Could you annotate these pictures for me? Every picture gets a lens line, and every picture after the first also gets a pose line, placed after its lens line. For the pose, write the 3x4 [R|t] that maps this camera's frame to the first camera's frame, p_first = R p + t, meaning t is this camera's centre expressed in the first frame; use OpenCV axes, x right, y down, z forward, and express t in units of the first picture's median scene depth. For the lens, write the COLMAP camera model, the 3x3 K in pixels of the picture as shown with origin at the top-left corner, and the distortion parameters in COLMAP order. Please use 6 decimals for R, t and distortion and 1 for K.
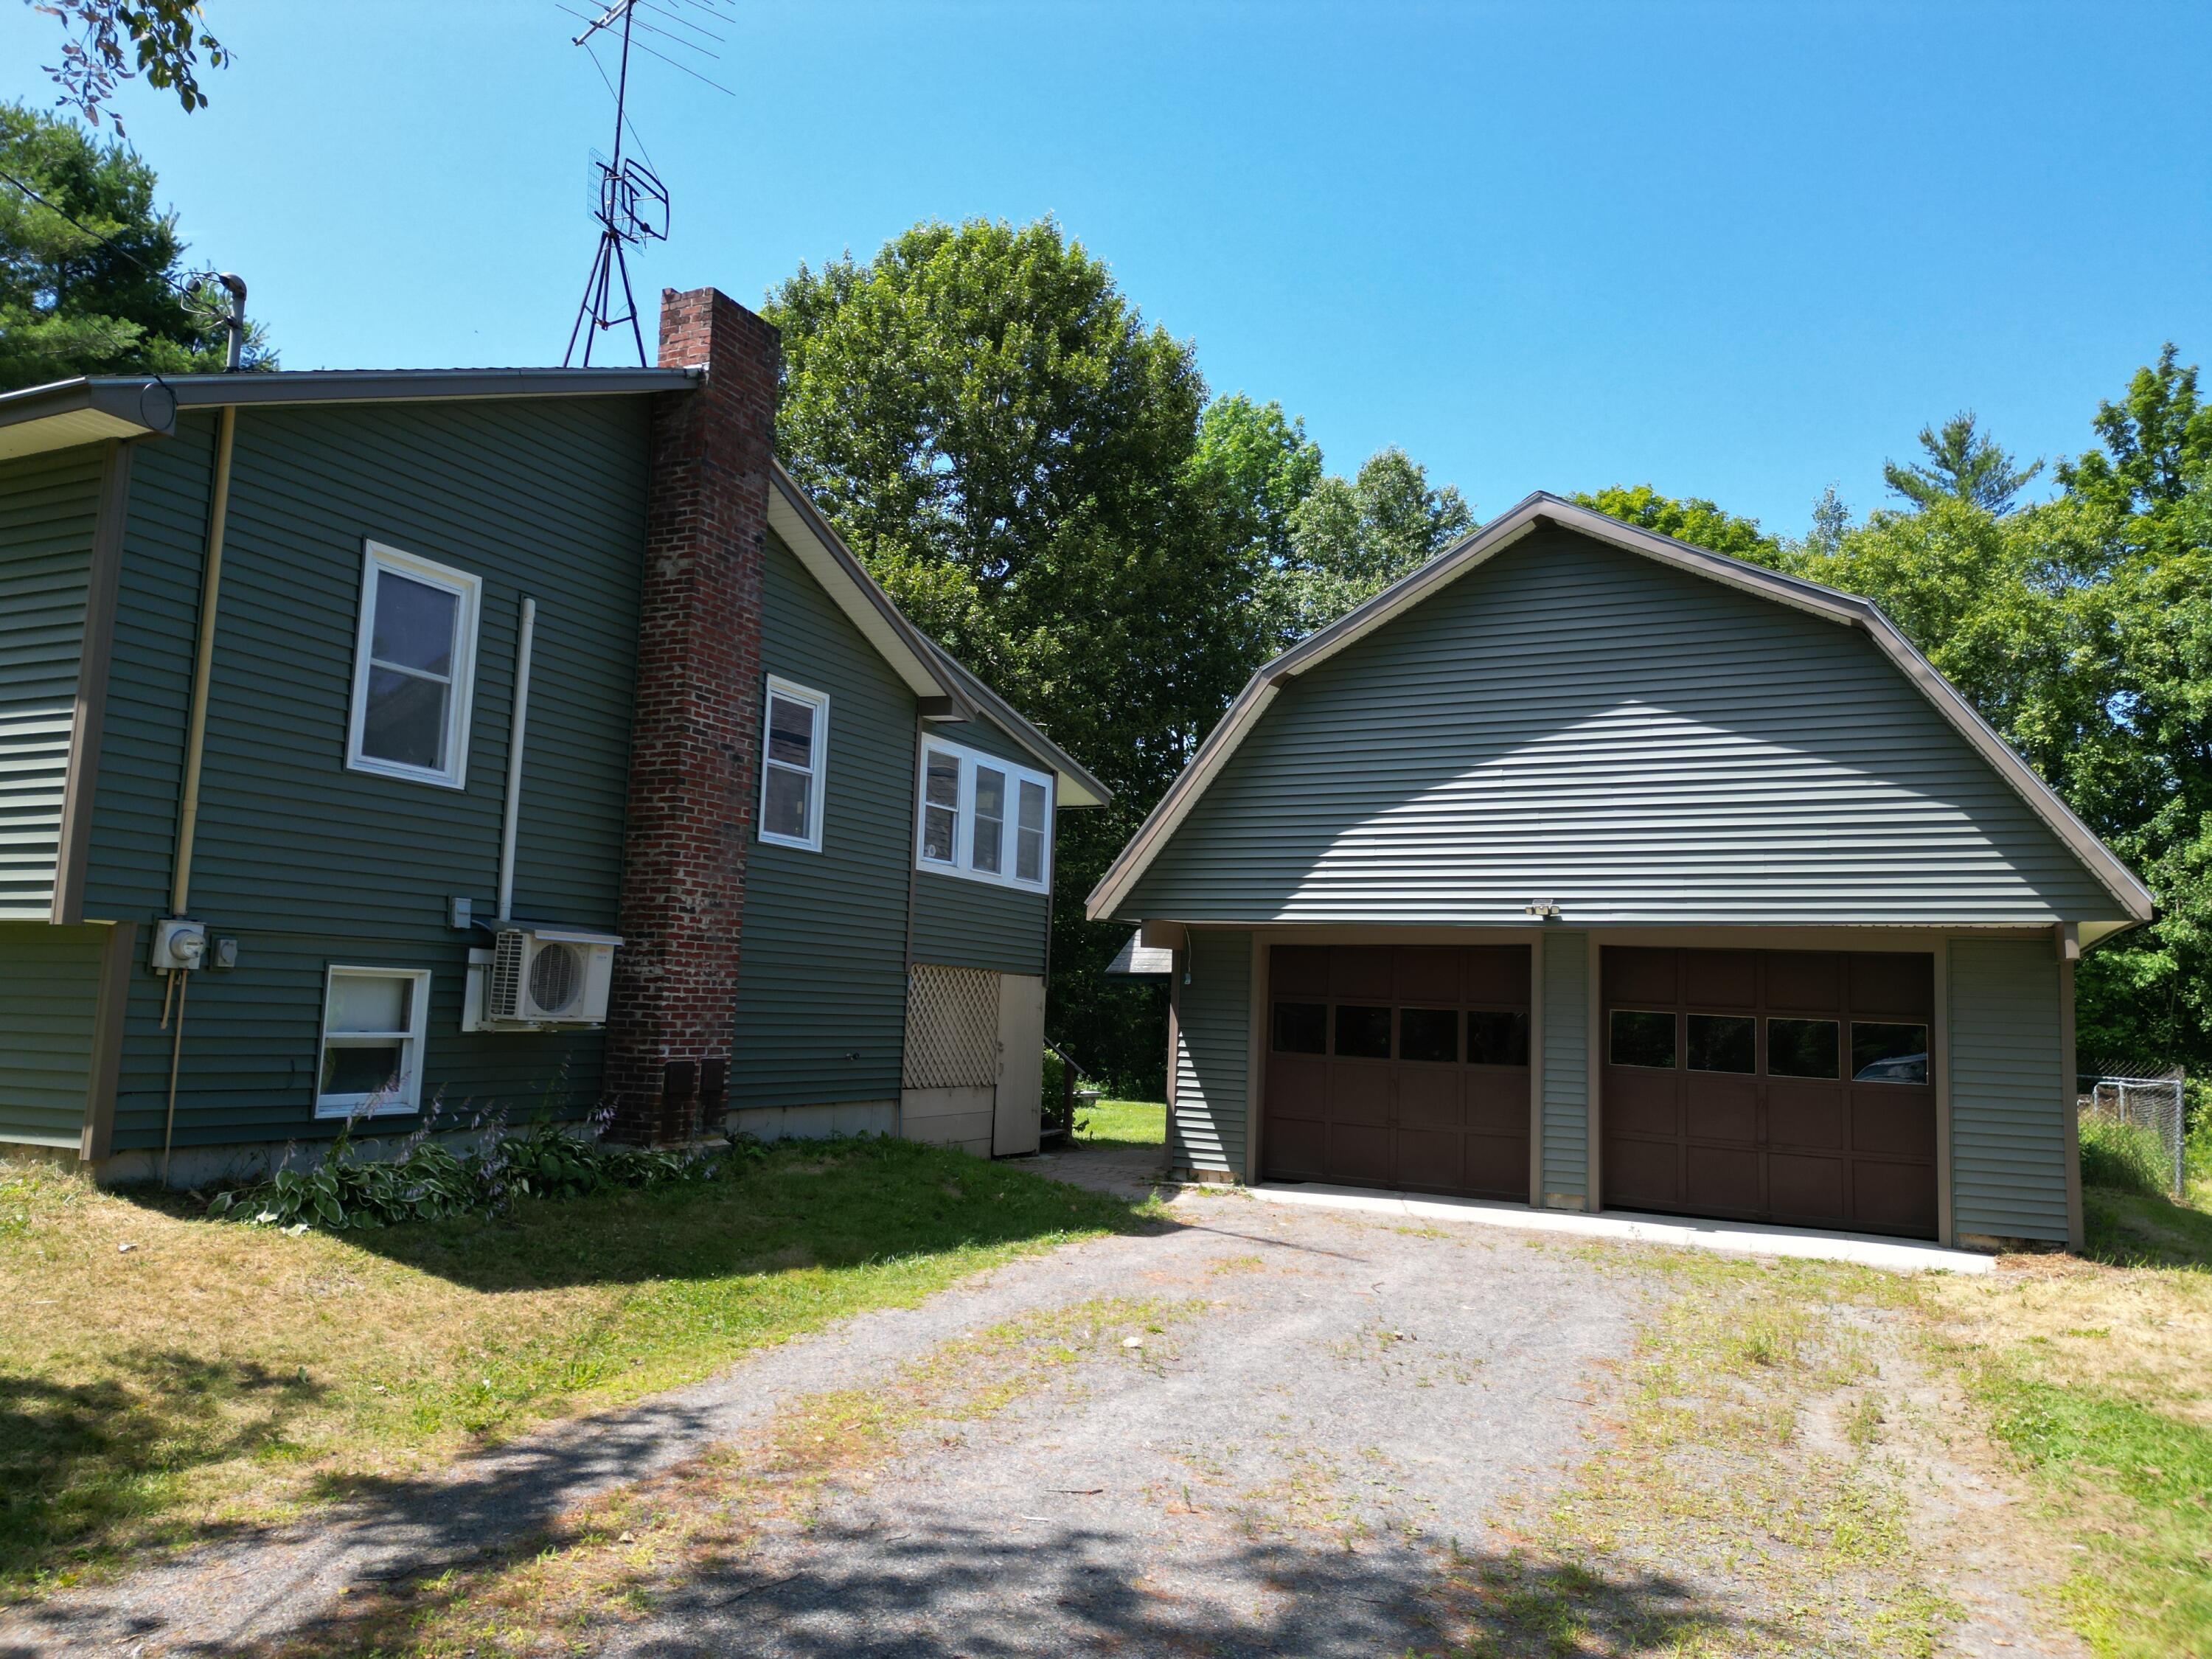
lens RADIAL K [[1541.6, 0, 1112.0], [0, 1541.6, 825.5], [0, 0, 1]] dist [0.071753, -0.068074]
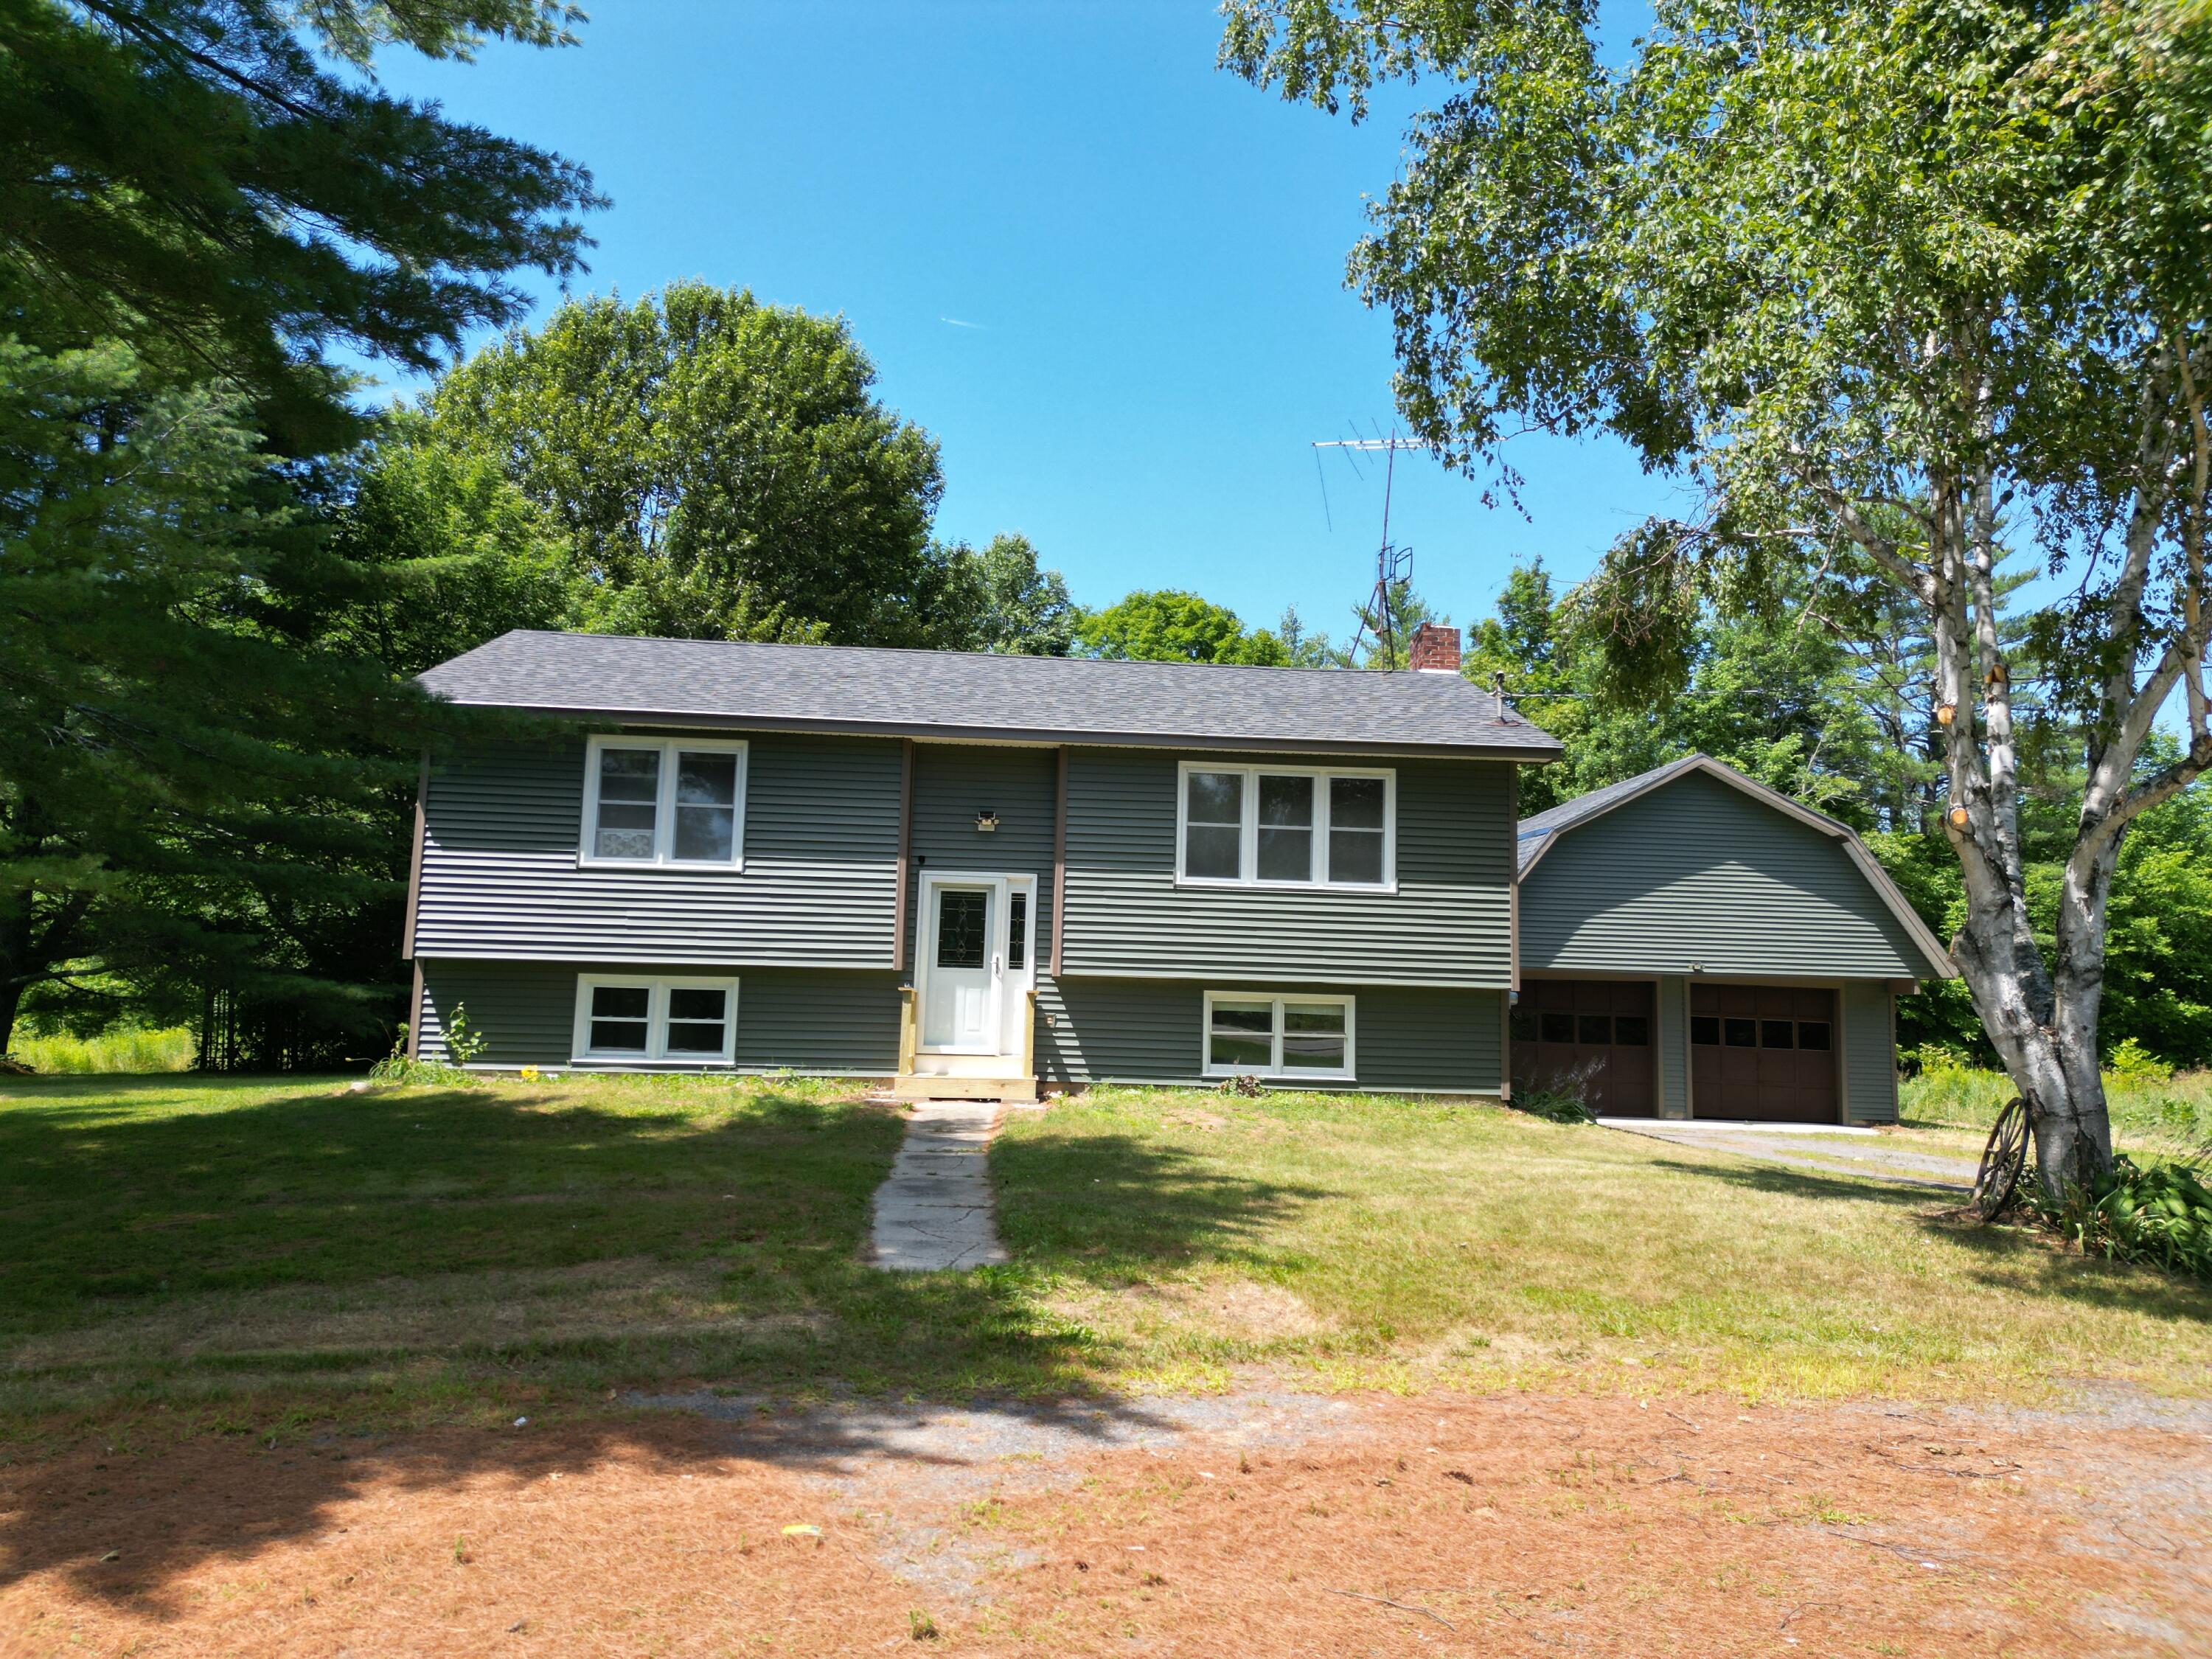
lens RADIAL K [[1527.6, 0, 1106.0], [0, 1527.6, 829.5], [0, 0, 1]] dist [0.093185, -0.088438]
pose [[0.876612, 0.049051, 0.478692, -0.429455], [-0.055998, 0.998431, 0.000238, -0.024952], [-0.477929, -0.027014, 0.877983, -0.115697]]
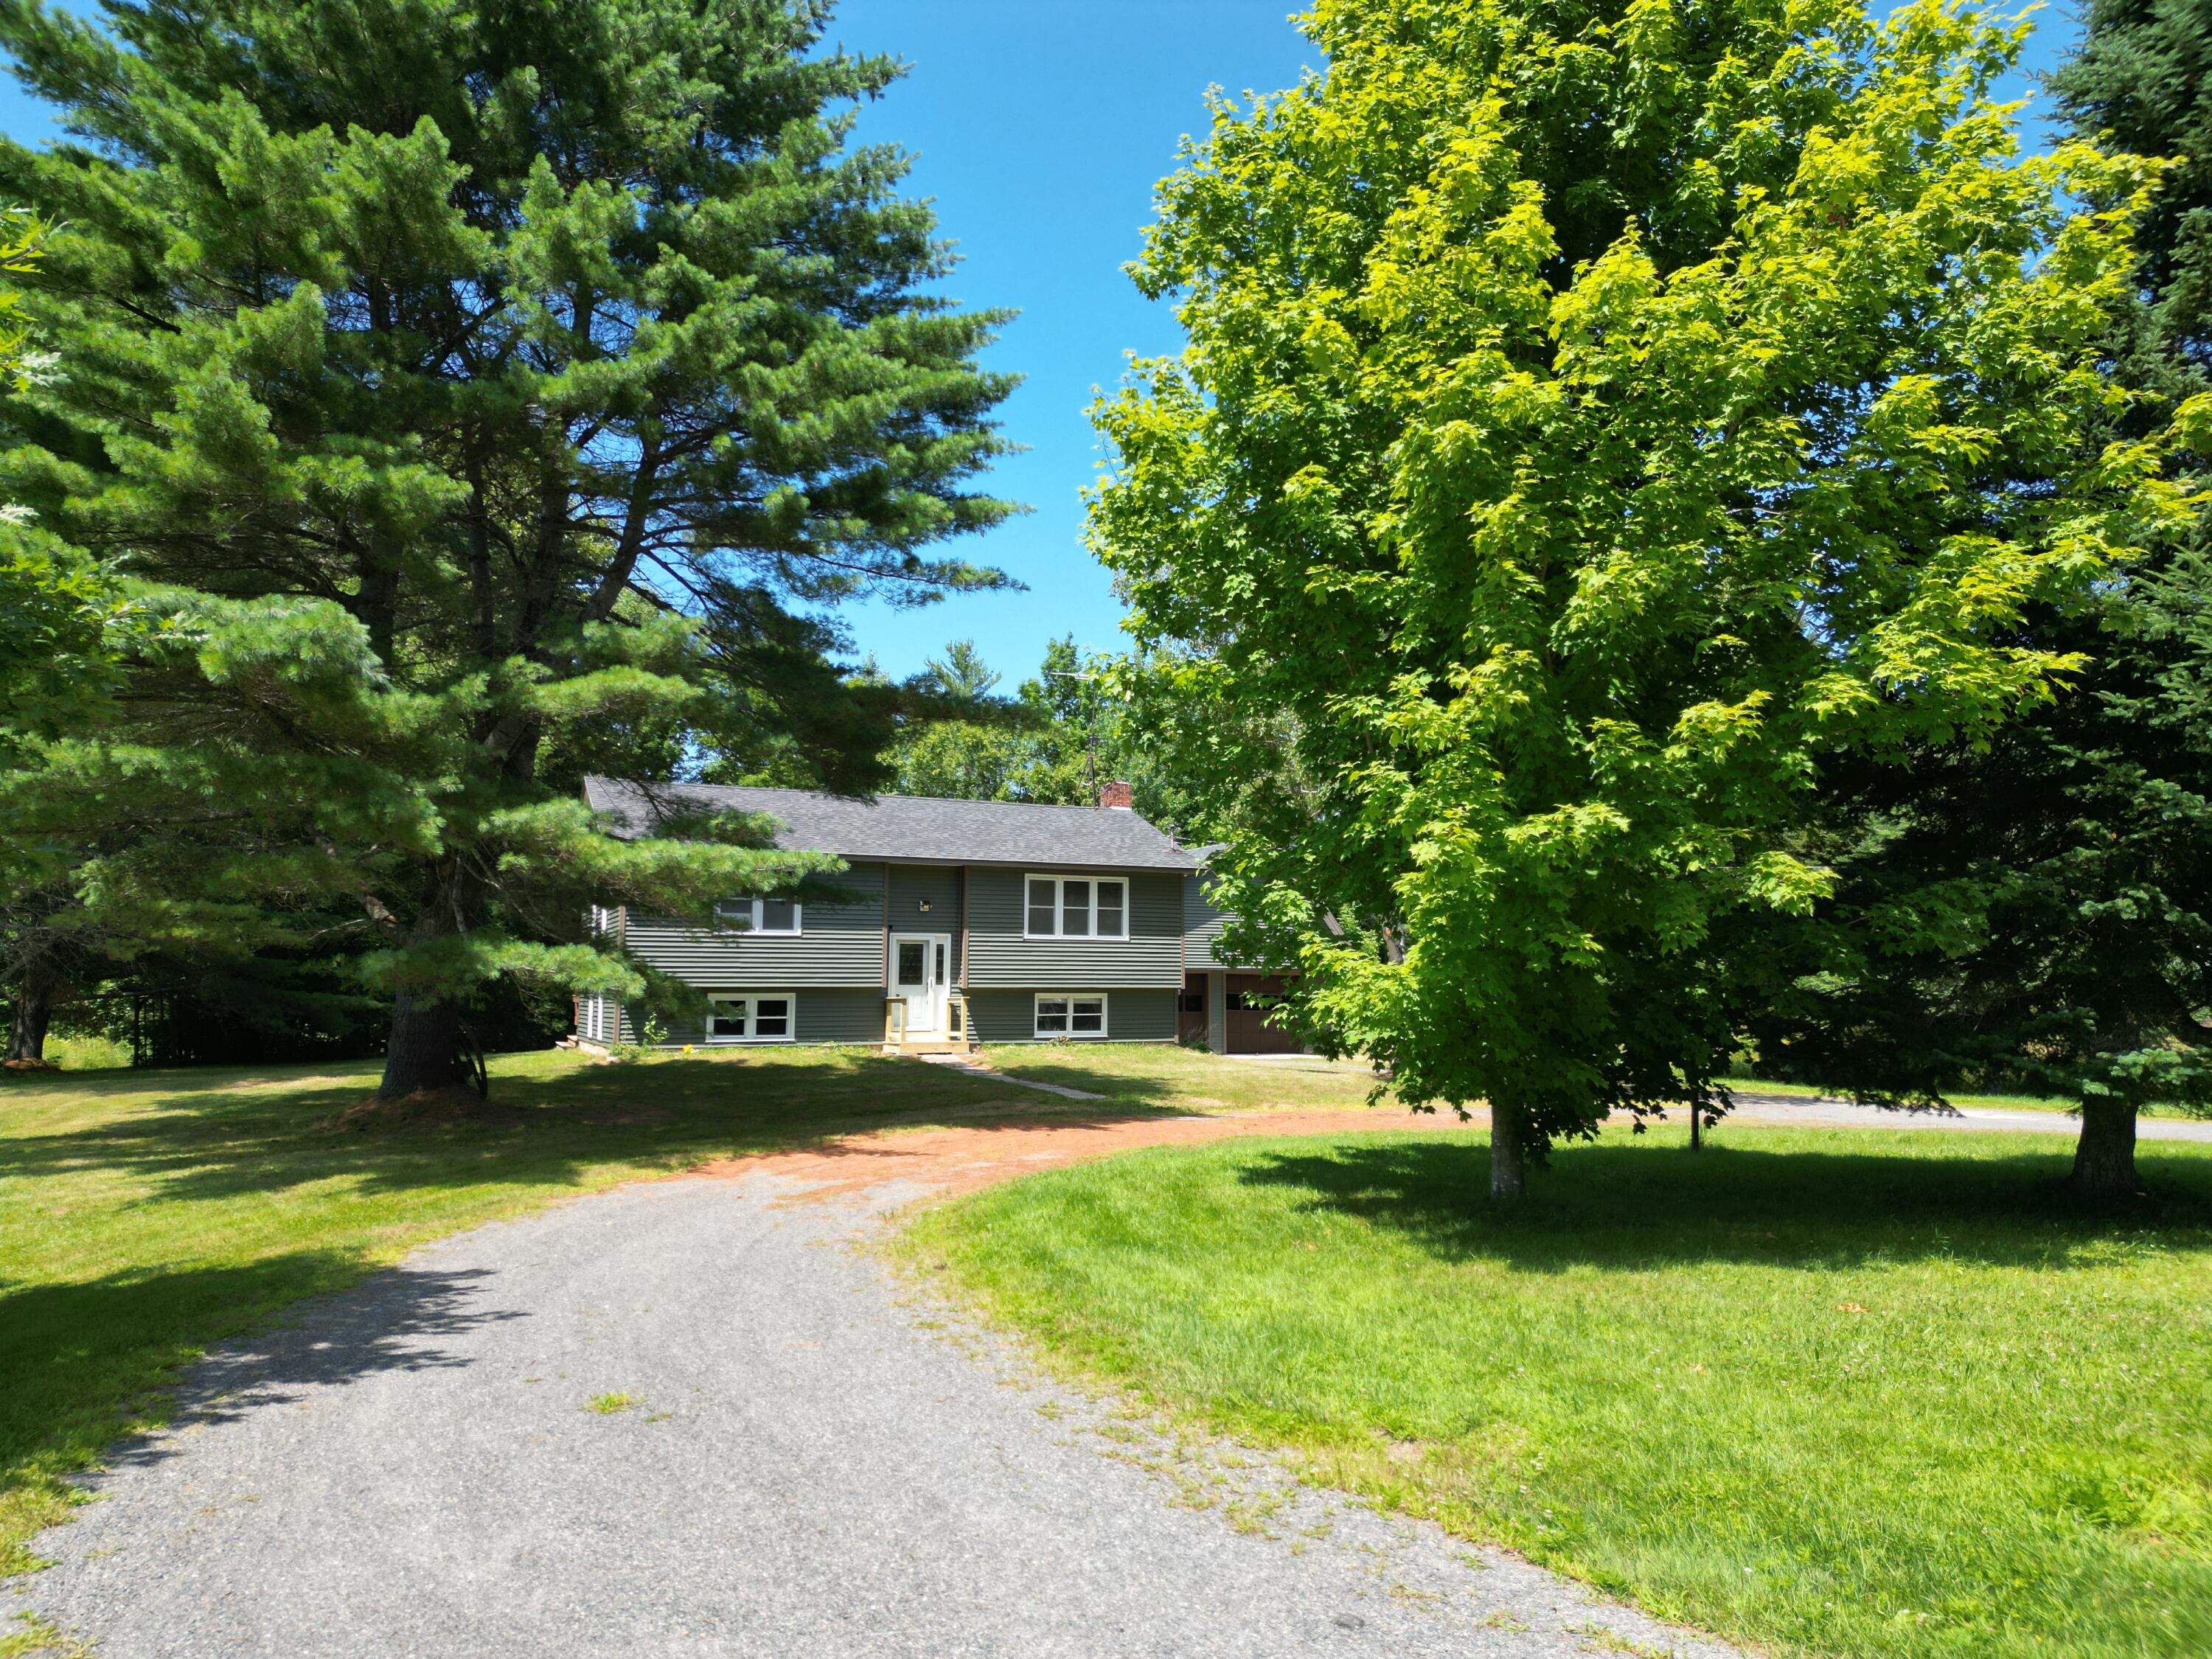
lens RADIAL K [[1527.6, 0, 1106.0], [0, 1527.6, 829.5], [0, 0, 1]] dist [0.093185, -0.088438]
pose [[0.654636, 0.048703, 0.754374, -0.789851], [-0.070260, 0.997523, -0.003429, -0.068120], [-0.752672, -0.050757, 0.656436, -0.313482]]
